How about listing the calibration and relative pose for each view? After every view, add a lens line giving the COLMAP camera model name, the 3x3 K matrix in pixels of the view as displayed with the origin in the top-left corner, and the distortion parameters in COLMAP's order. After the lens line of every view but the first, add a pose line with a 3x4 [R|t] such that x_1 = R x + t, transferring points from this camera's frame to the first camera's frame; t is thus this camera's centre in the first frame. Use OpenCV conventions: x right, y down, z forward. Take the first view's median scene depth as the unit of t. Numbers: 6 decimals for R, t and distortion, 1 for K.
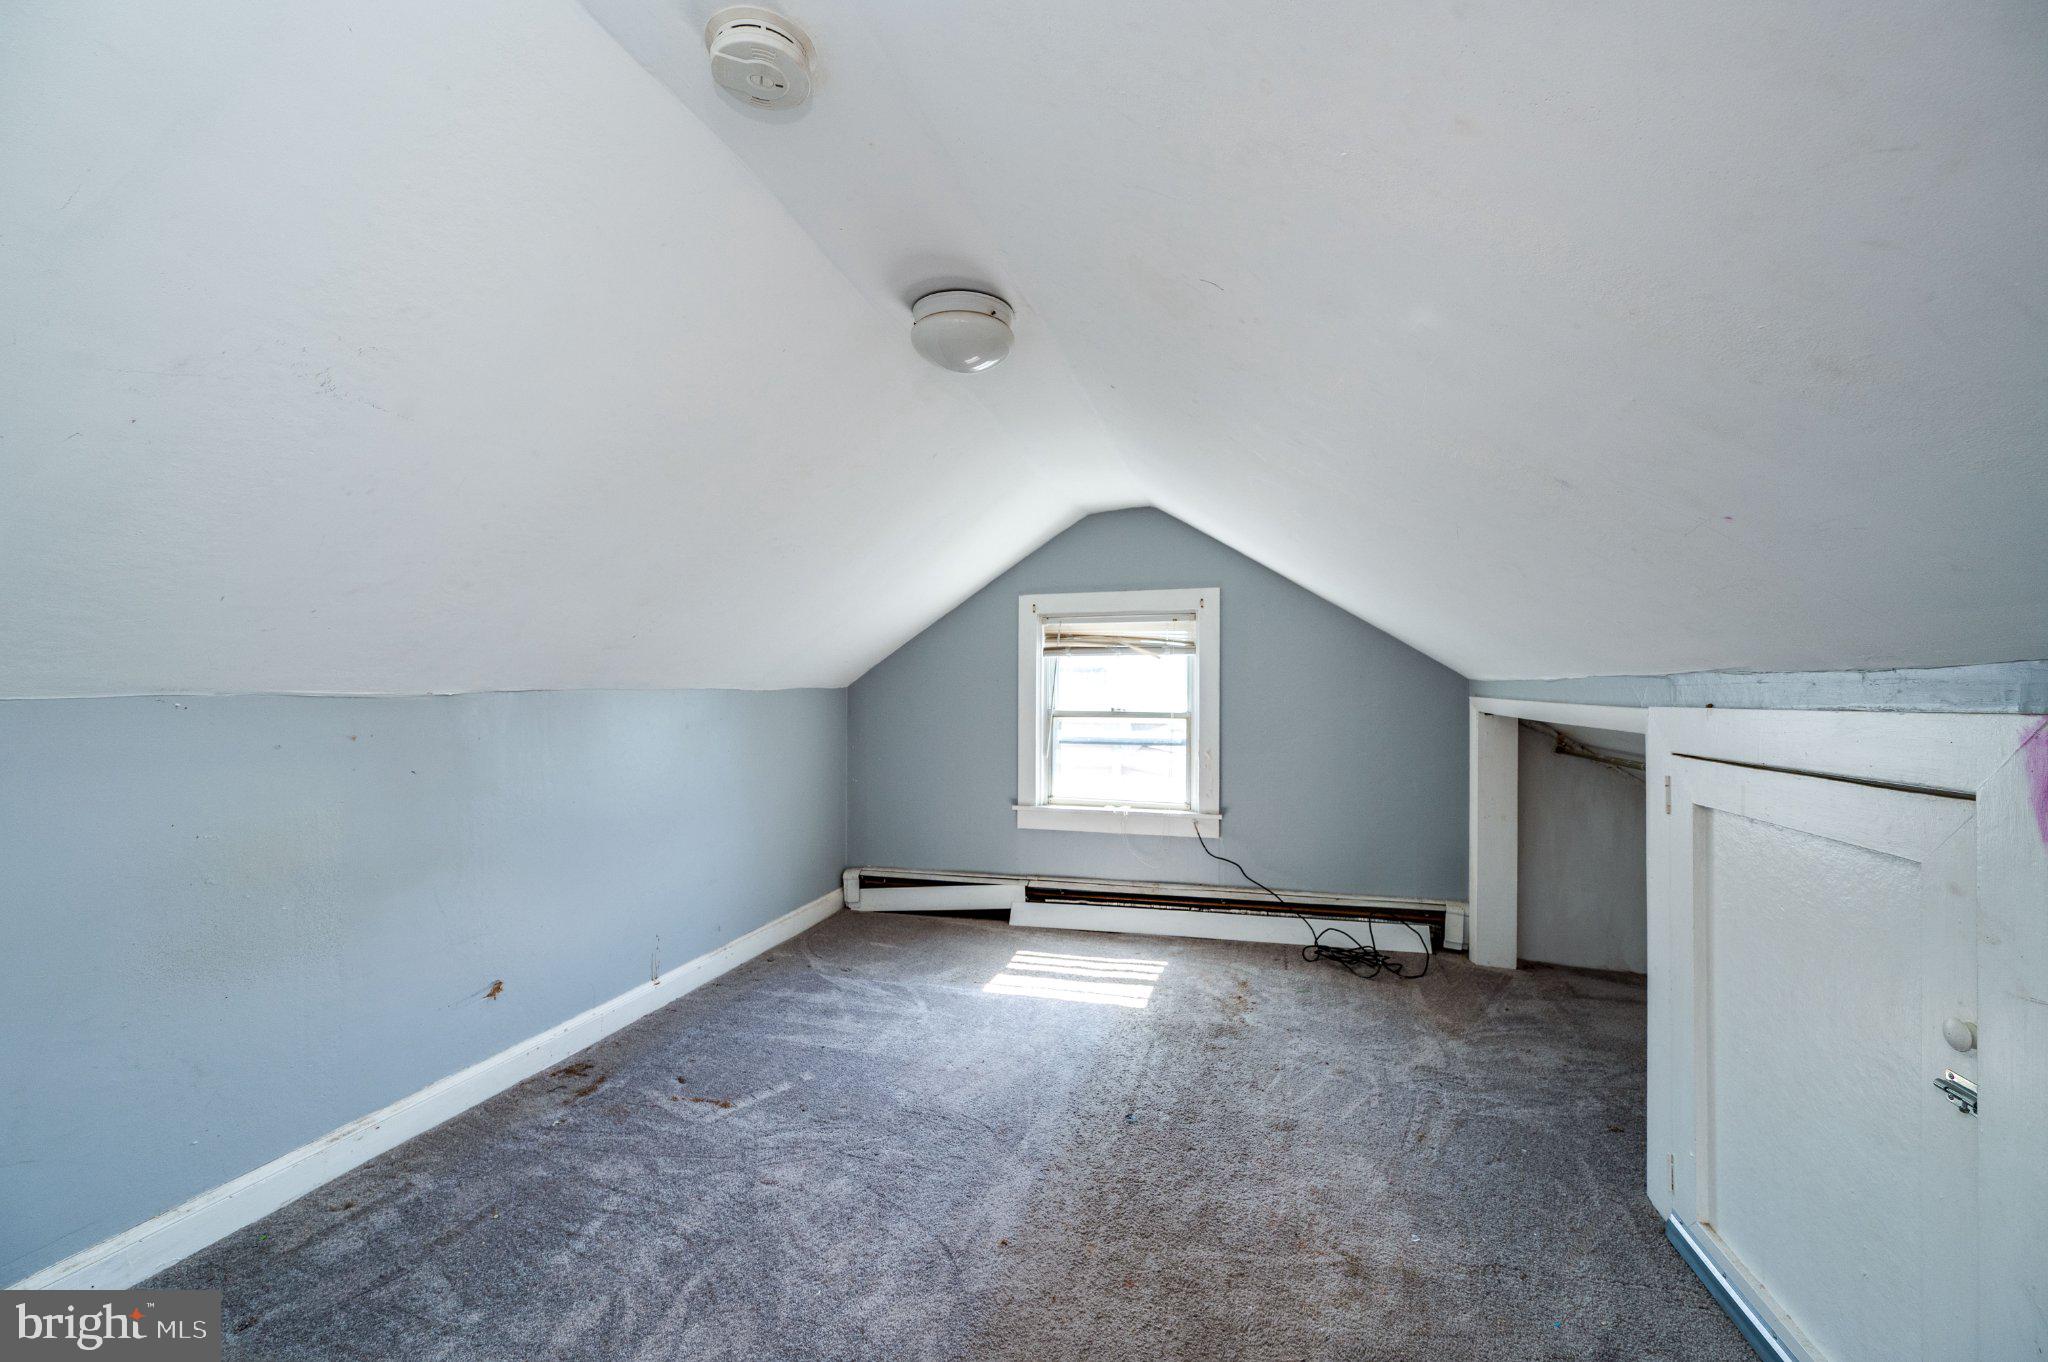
lens RADIAL K [[849.3, 0, 1017.2], [0, 849.3, 698.9], [0, 0, 1]] dist [-0.001189, -0.000103]
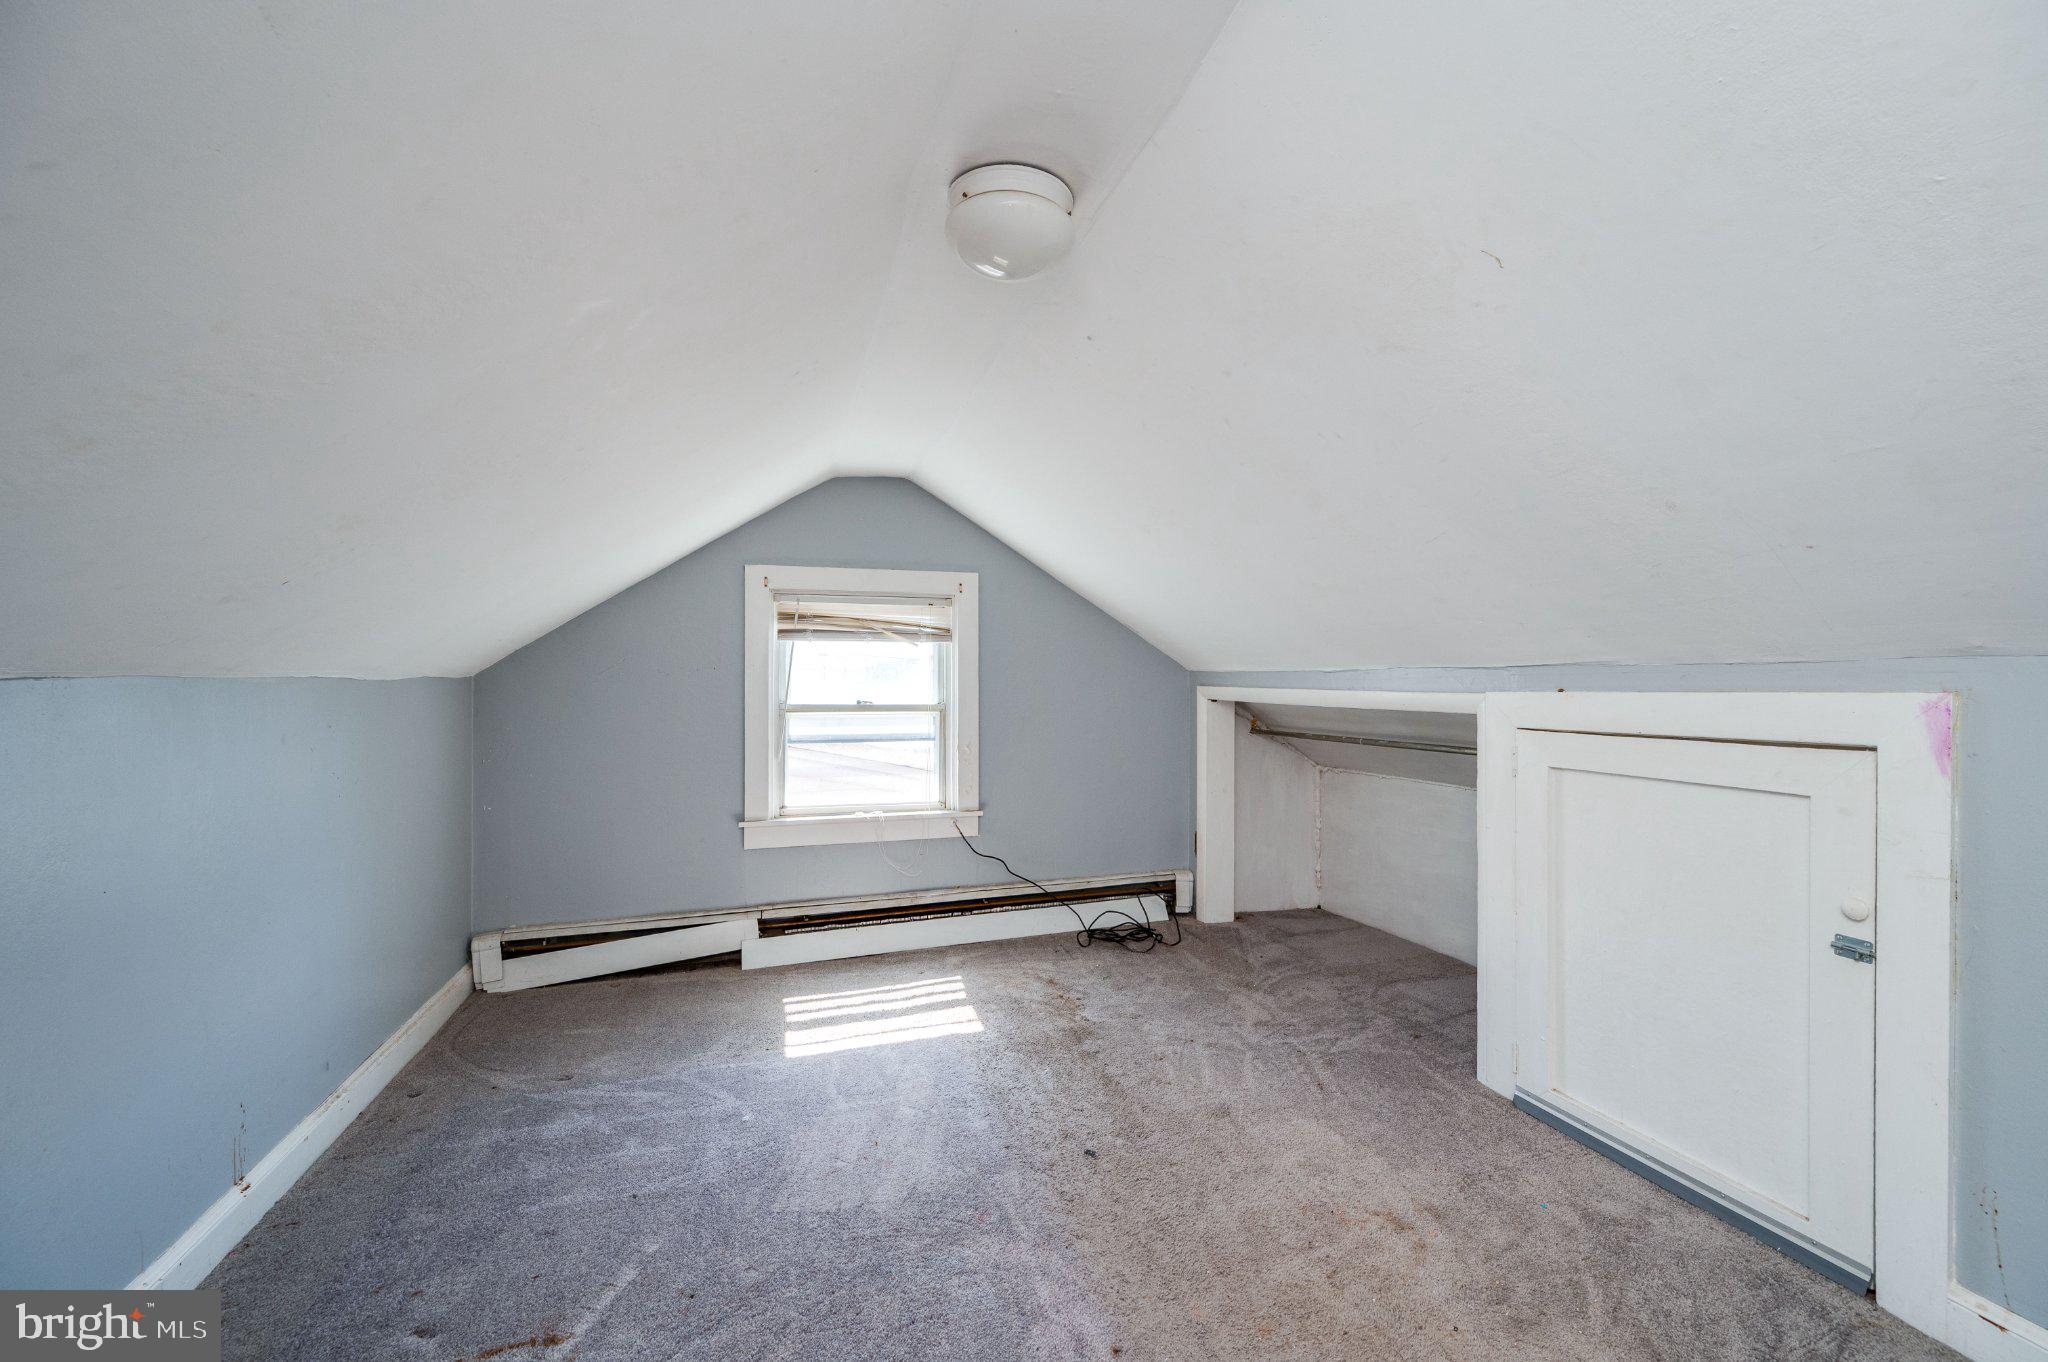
lens RADIAL K [[860.0, 0, 1031.4], [0, 860.0, 686.7], [0, 0, 1]] dist [-0.000753, -0.000519]
pose [[0.814362, -0.004884, 0.580337, -0.287928], [0.007529, 0.999969, -0.002150, -0.000457], [-0.580309, 0.006120, 0.814373, 0.187081]]
